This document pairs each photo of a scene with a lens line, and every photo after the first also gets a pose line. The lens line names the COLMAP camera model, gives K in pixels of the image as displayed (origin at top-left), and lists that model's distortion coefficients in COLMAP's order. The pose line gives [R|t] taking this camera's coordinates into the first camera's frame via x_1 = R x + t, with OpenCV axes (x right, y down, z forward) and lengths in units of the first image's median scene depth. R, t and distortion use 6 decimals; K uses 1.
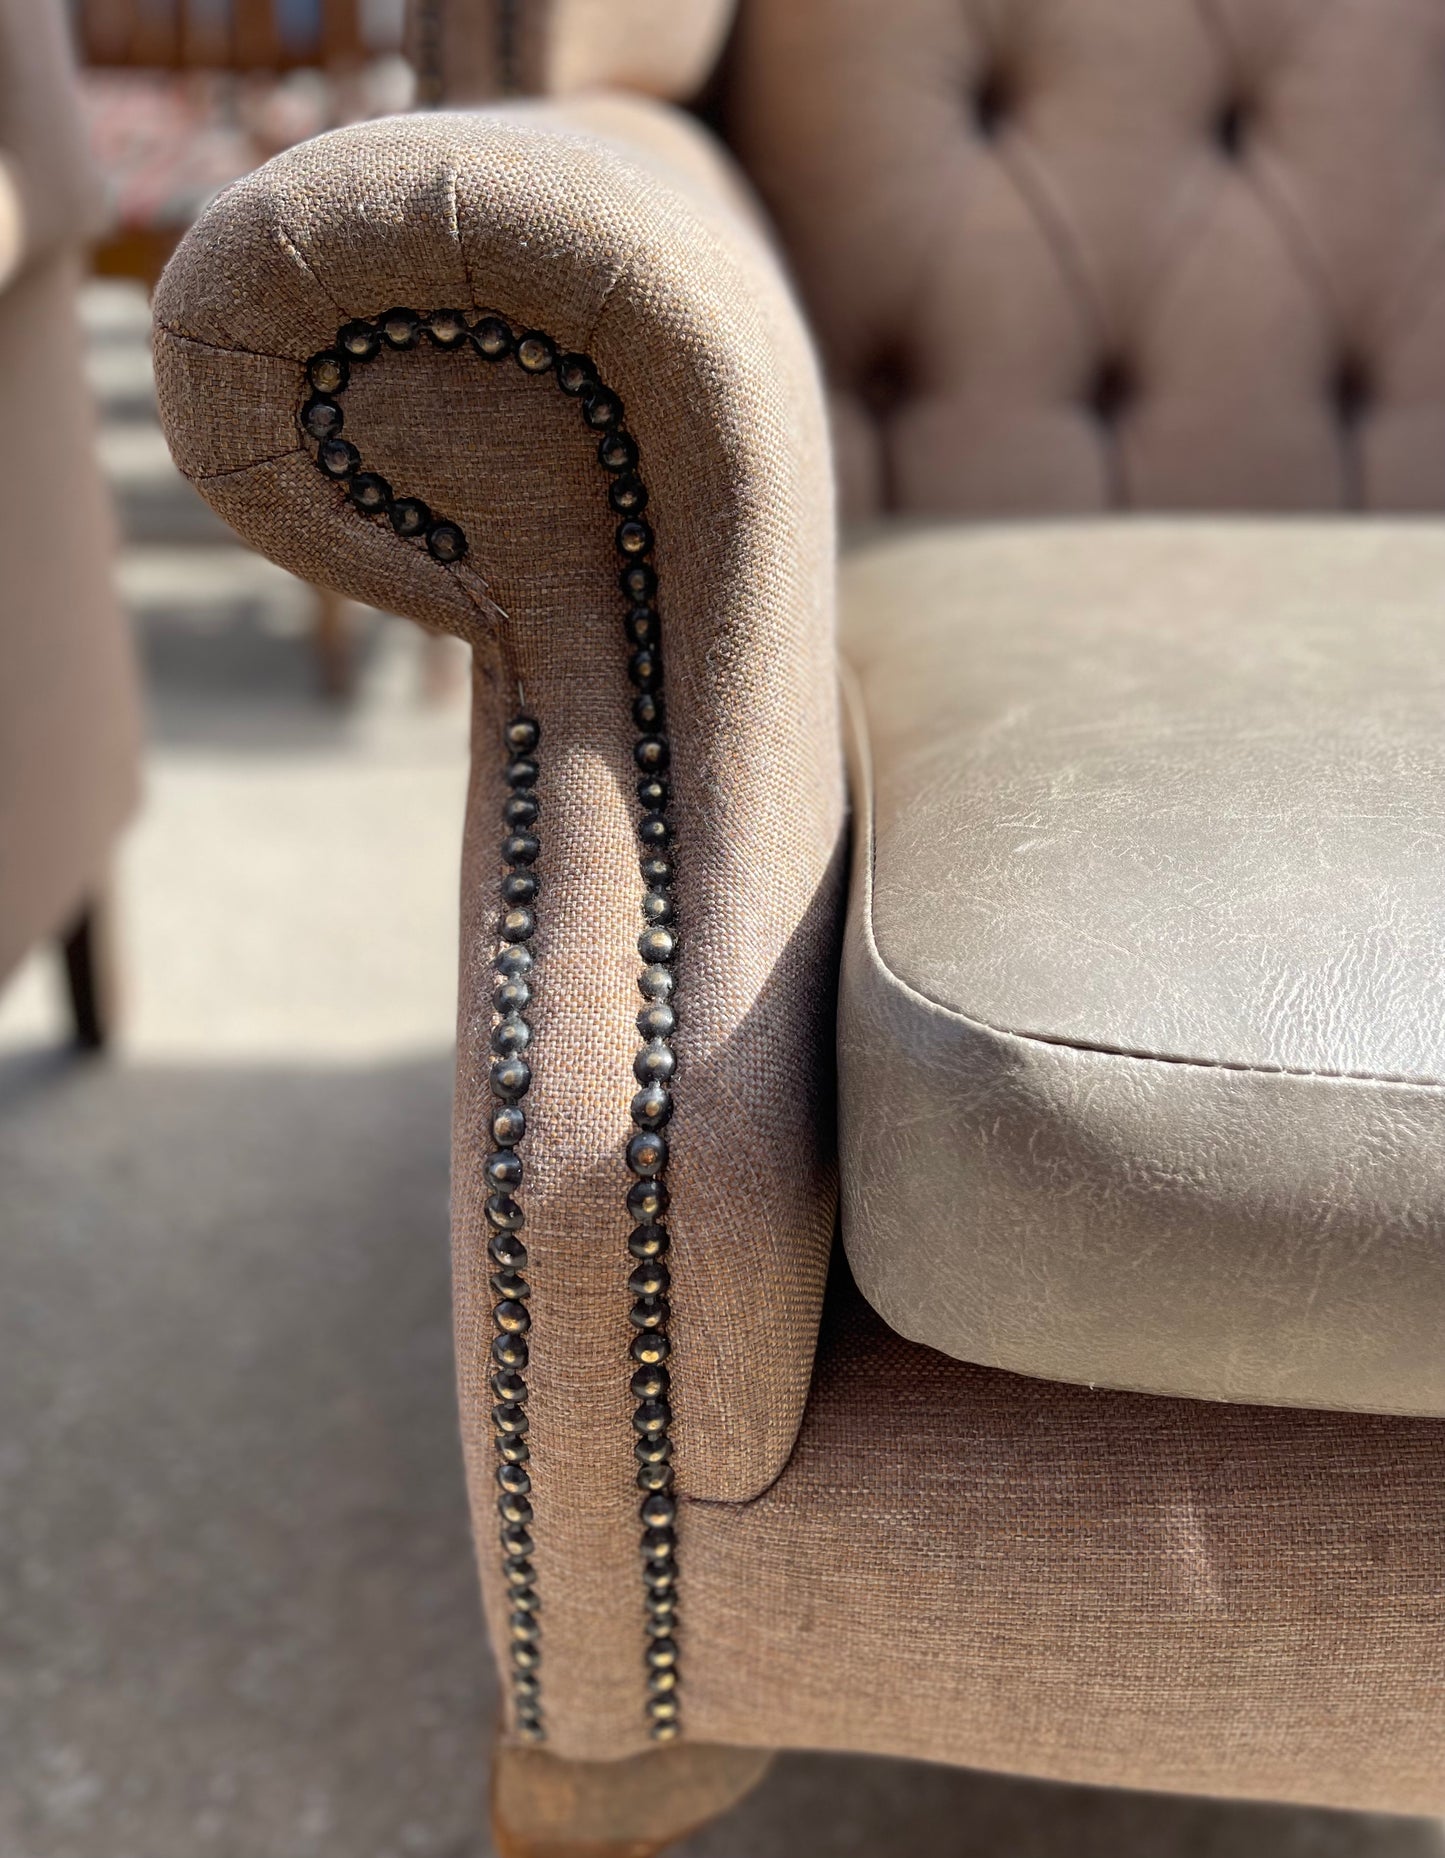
lens RADIAL K [[1465.8, 0, 737.8], [0, 1465.8, 909.9], [0, 0, 1]] dist [0.043588, -0.058328]
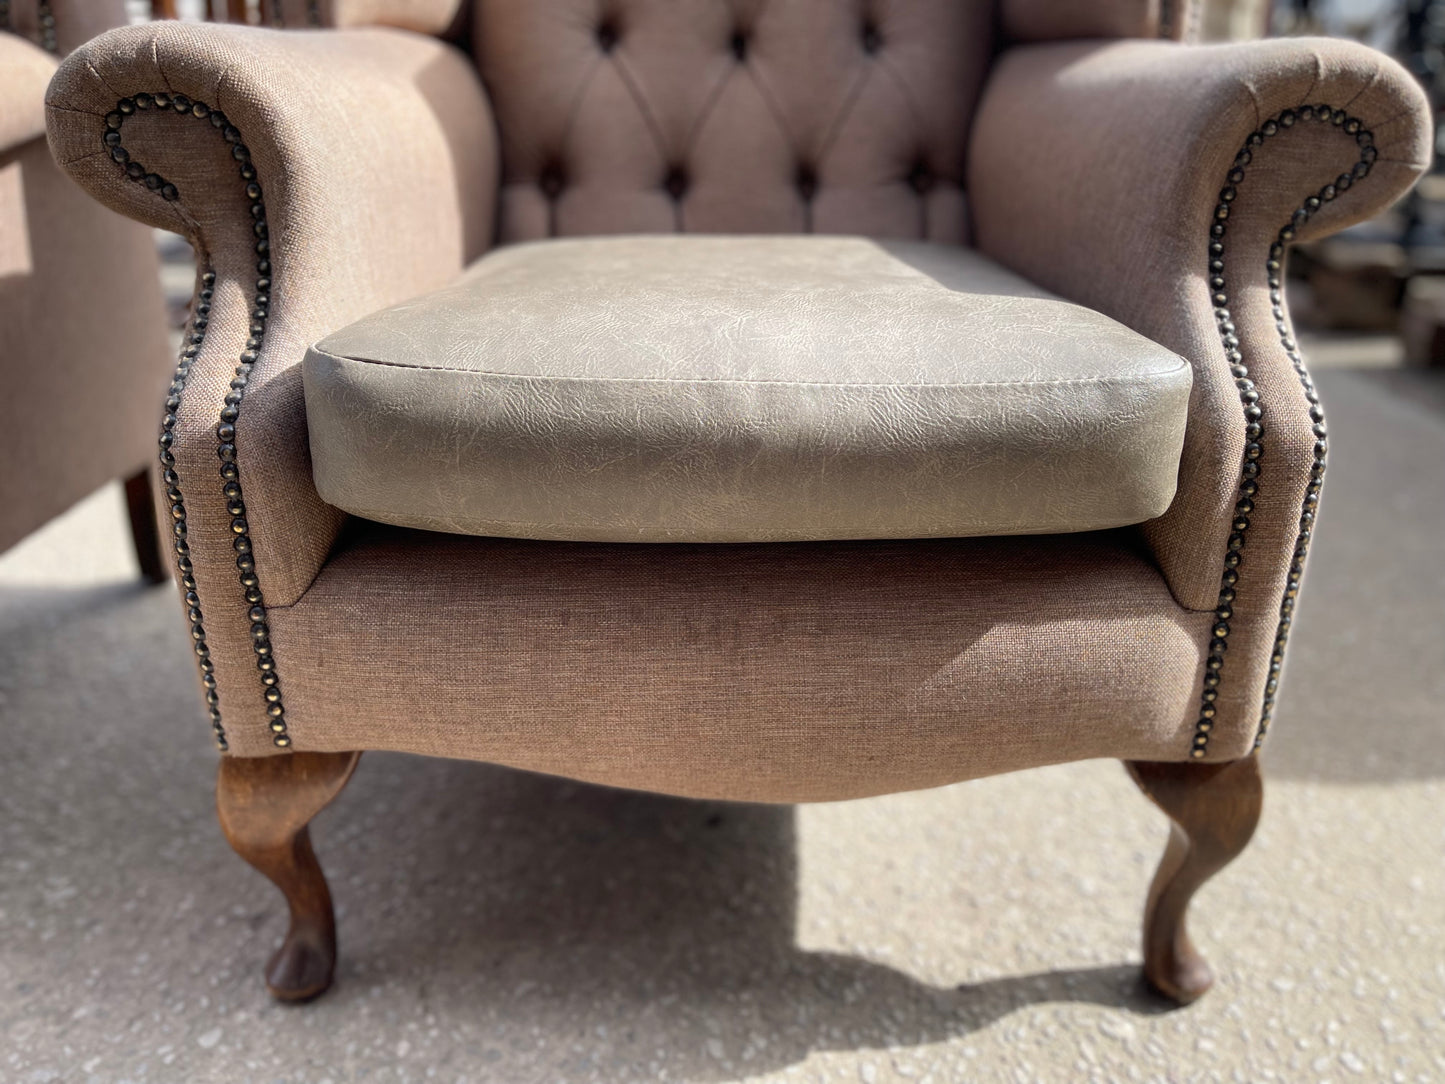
lens RADIAL K [[1084.5, 0, 752.4], [0, 1084.5, 560.4], [0, 0, 1]] dist [0.047017, -0.049120]
pose [[0.999719, -0.006862, -0.022701, 0.765074], [0.004992, 0.996667, -0.081429, 0.481801], [0.023184, 0.081293, 0.996421, -0.672349]]
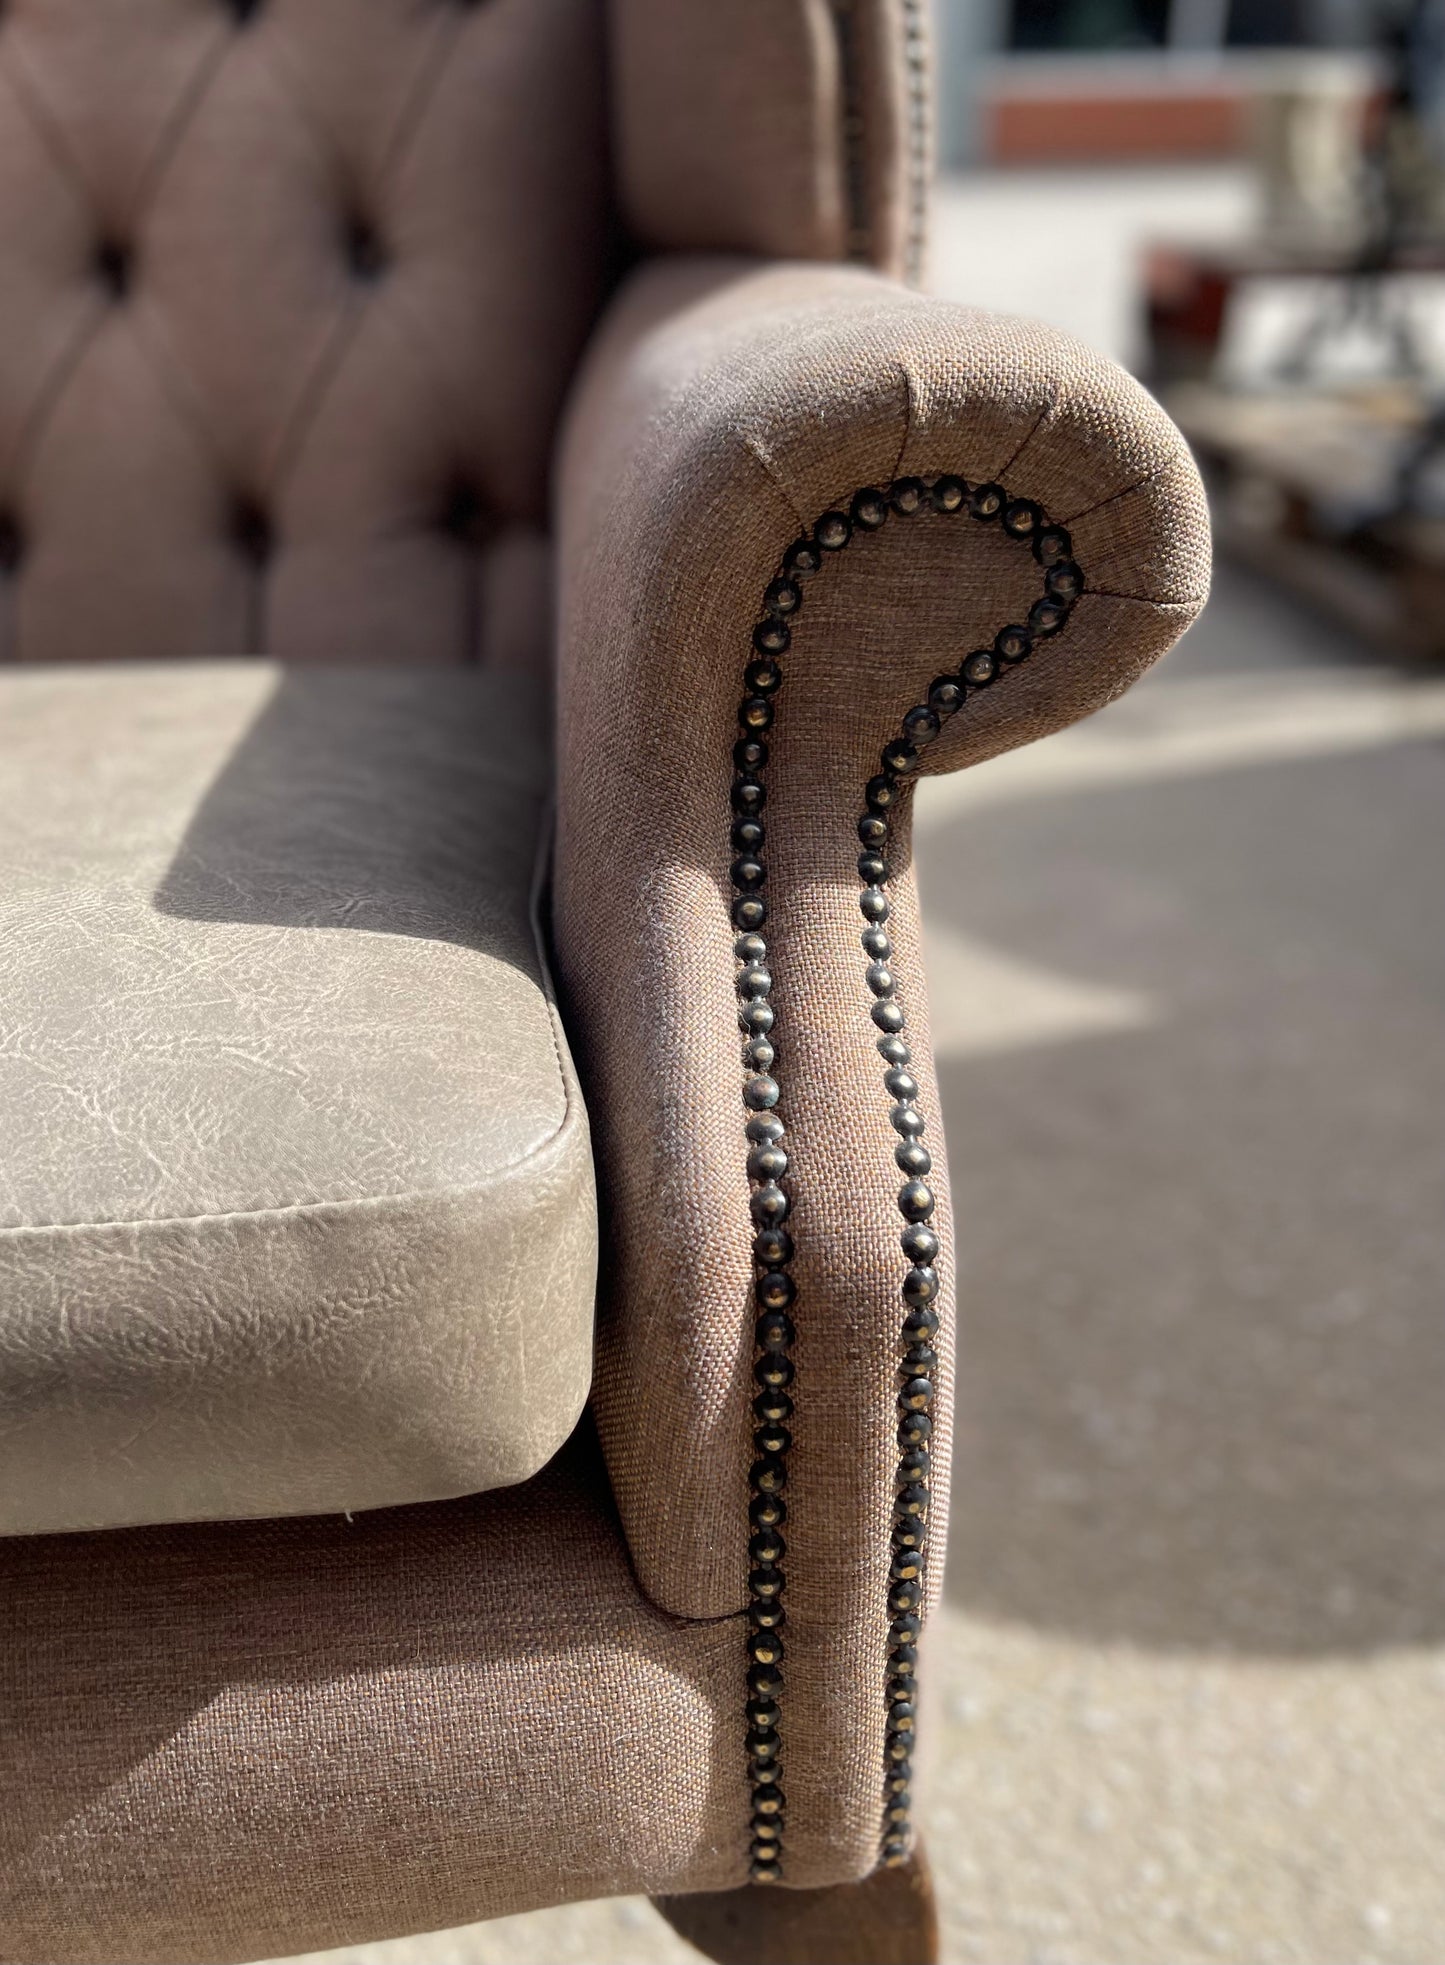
lens RADIAL K [[1569.9, 0, 721.6], [0, 1569.9, 990.2], [0, 0, 1]] dist [0.062031, -0.025200]
pose [[0.998854, -0.036163, -0.031351, 1.521429], [0.034895, 0.998586, -0.040109, 0.007490], [0.032757, 0.038969, 0.998703, -0.049573]]
